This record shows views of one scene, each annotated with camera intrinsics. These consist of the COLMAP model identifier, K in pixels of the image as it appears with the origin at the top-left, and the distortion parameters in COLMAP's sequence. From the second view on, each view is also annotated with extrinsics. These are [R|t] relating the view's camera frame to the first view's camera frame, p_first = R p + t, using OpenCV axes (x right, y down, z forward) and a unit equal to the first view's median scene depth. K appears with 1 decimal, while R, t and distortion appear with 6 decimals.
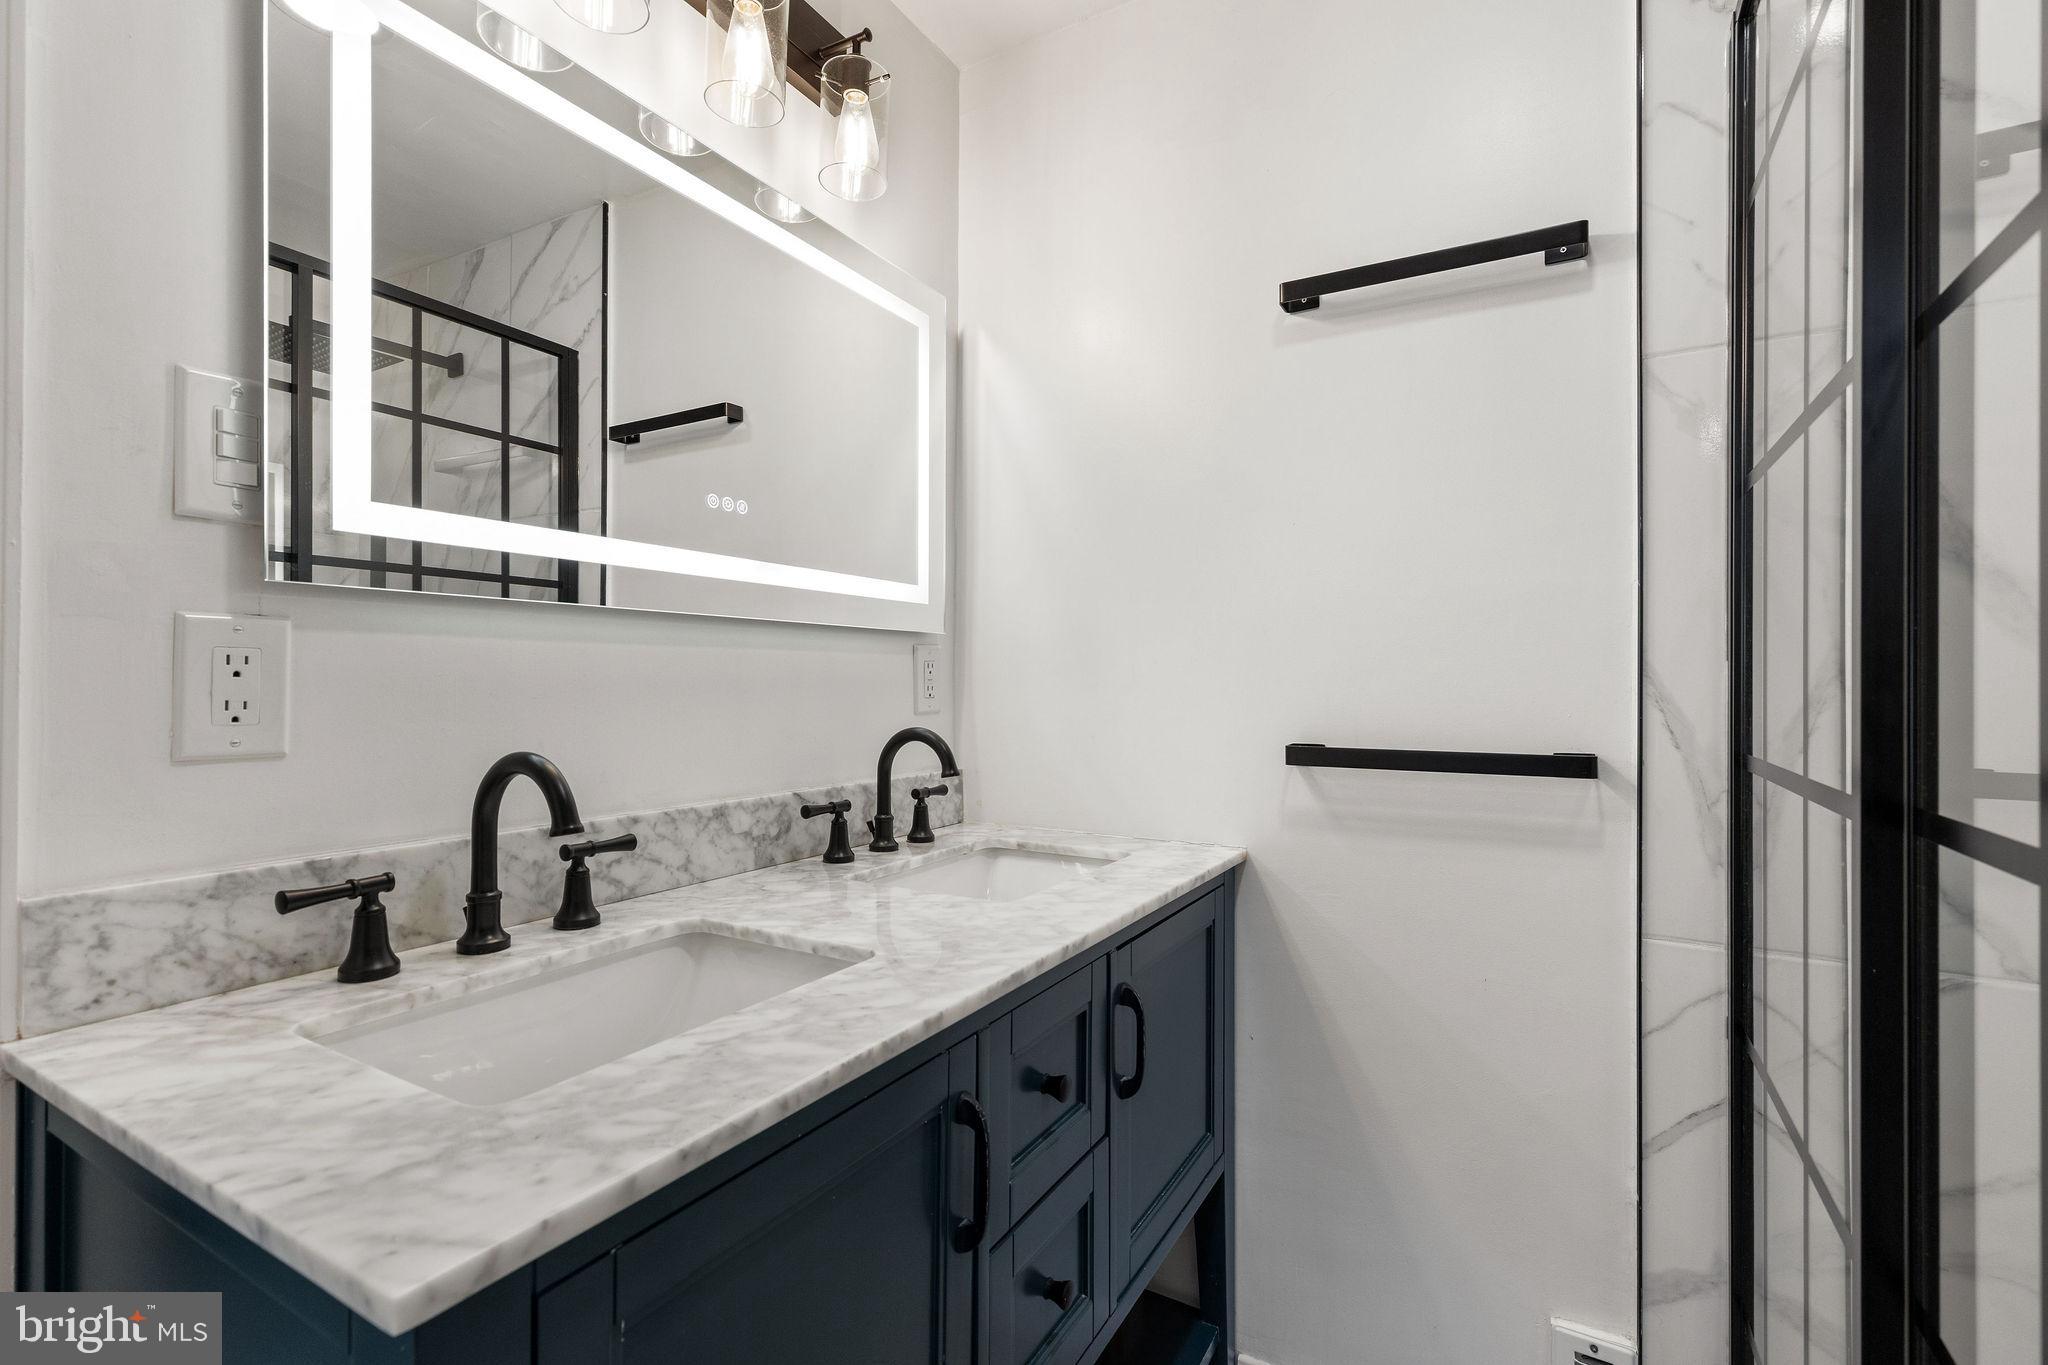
lens RADIAL K [[924.0, 0, 1010.3], [0, 924.0, 679.3], [0, 0, 1]] dist [0.009196, -0.003478]
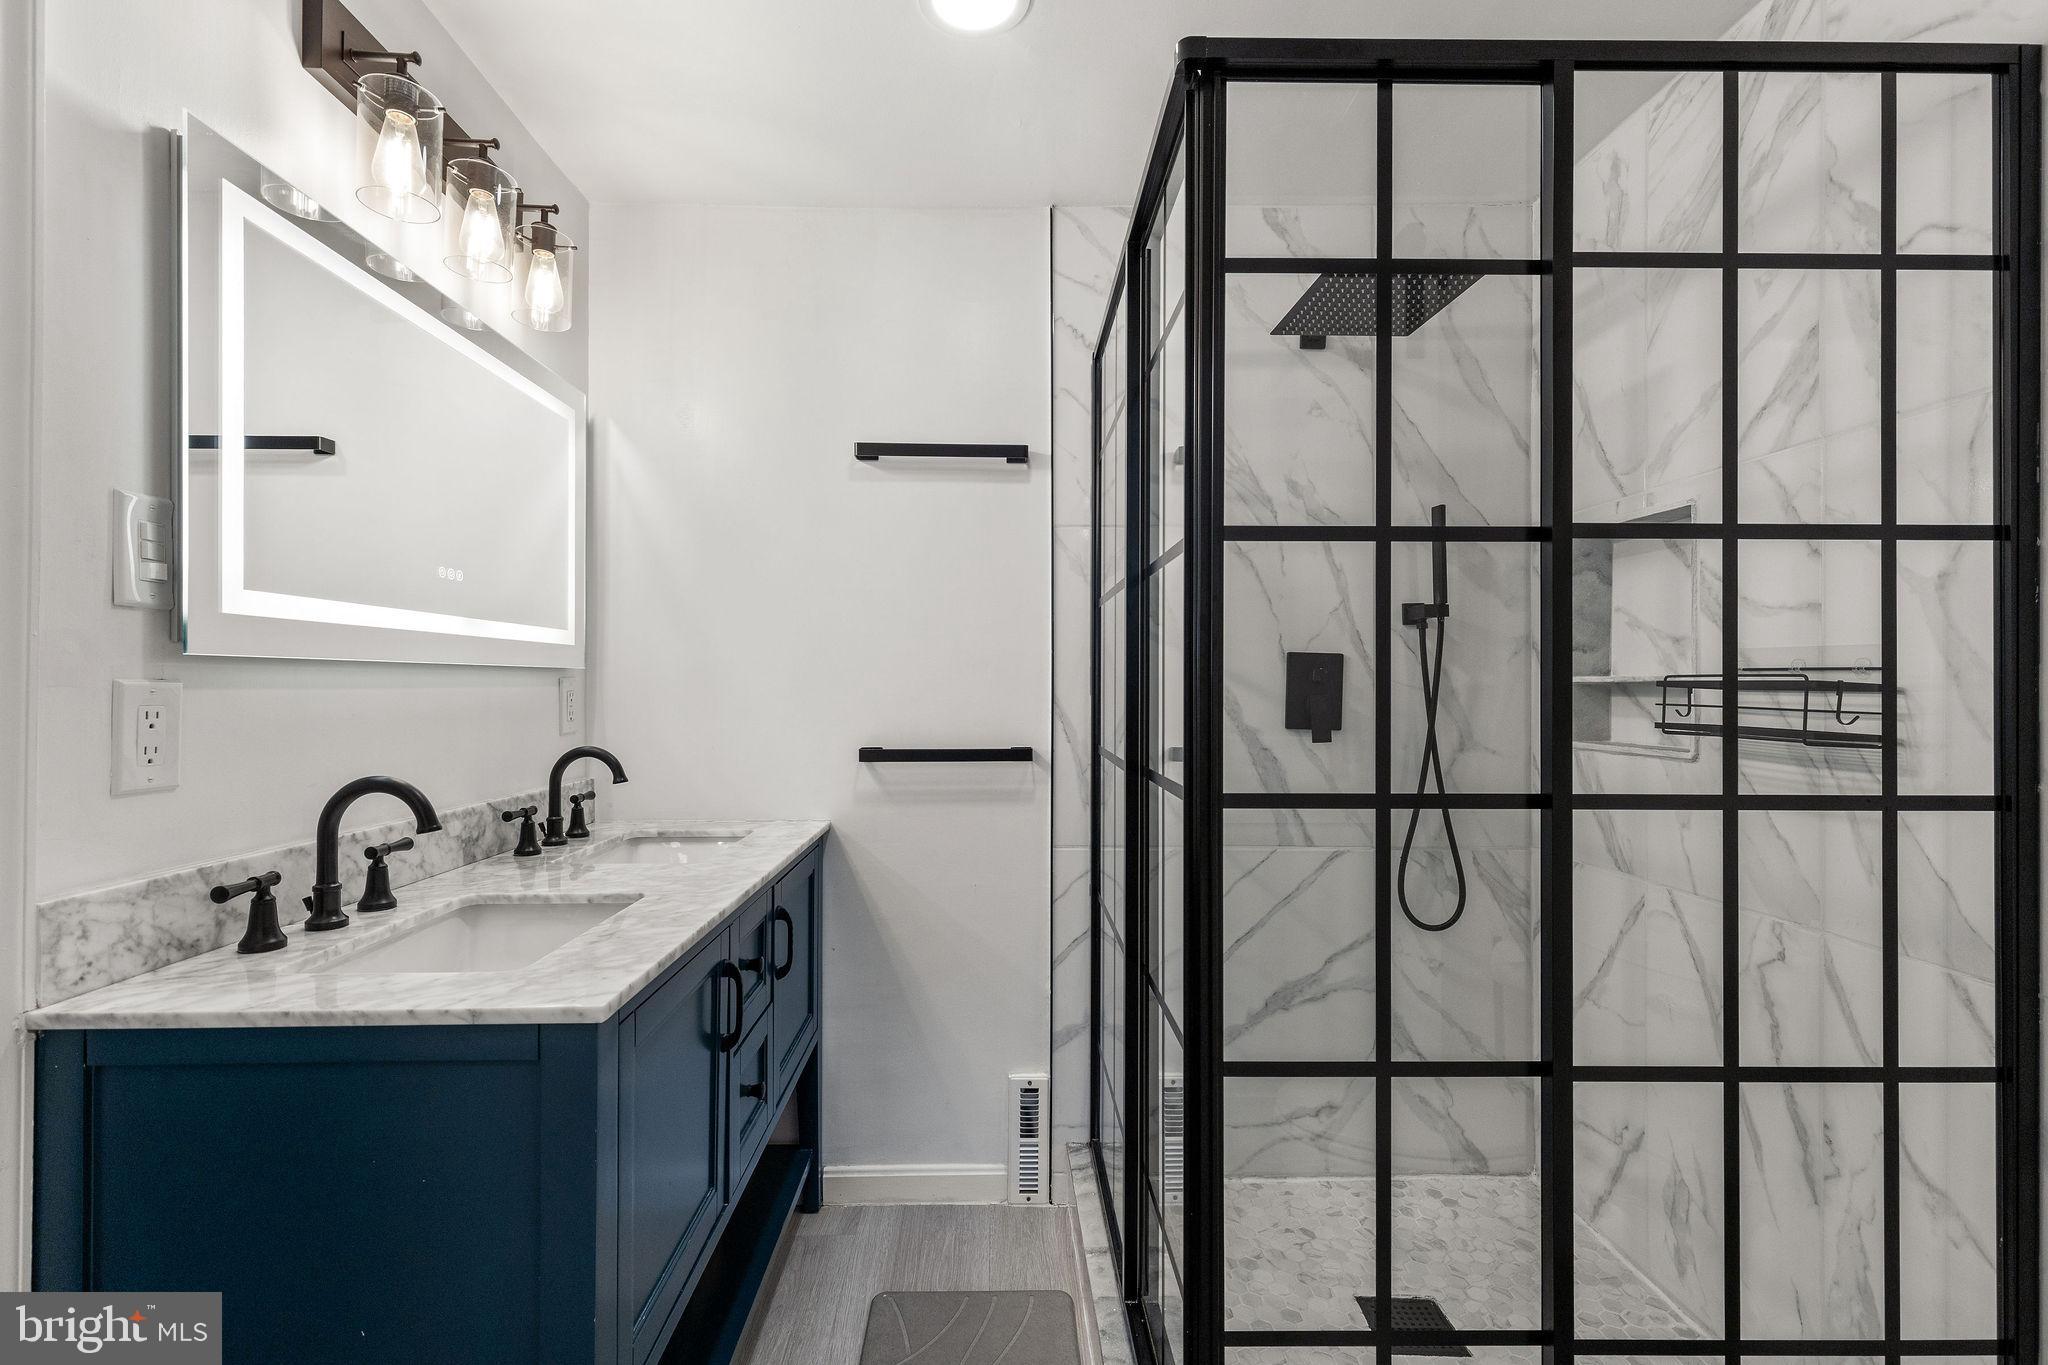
lens RADIAL K [[924.0, 0, 1022.3], [0, 924.0, 681.1], [0, 0, 1]] dist [0.009196, -0.003478]
pose [[0.845333, 0.001498, 0.534238, -0.342478], [-0.000725, 0.999998, -0.001658, -0.045524], [-0.534239, 0.001014, 0.845333, -0.506625]]
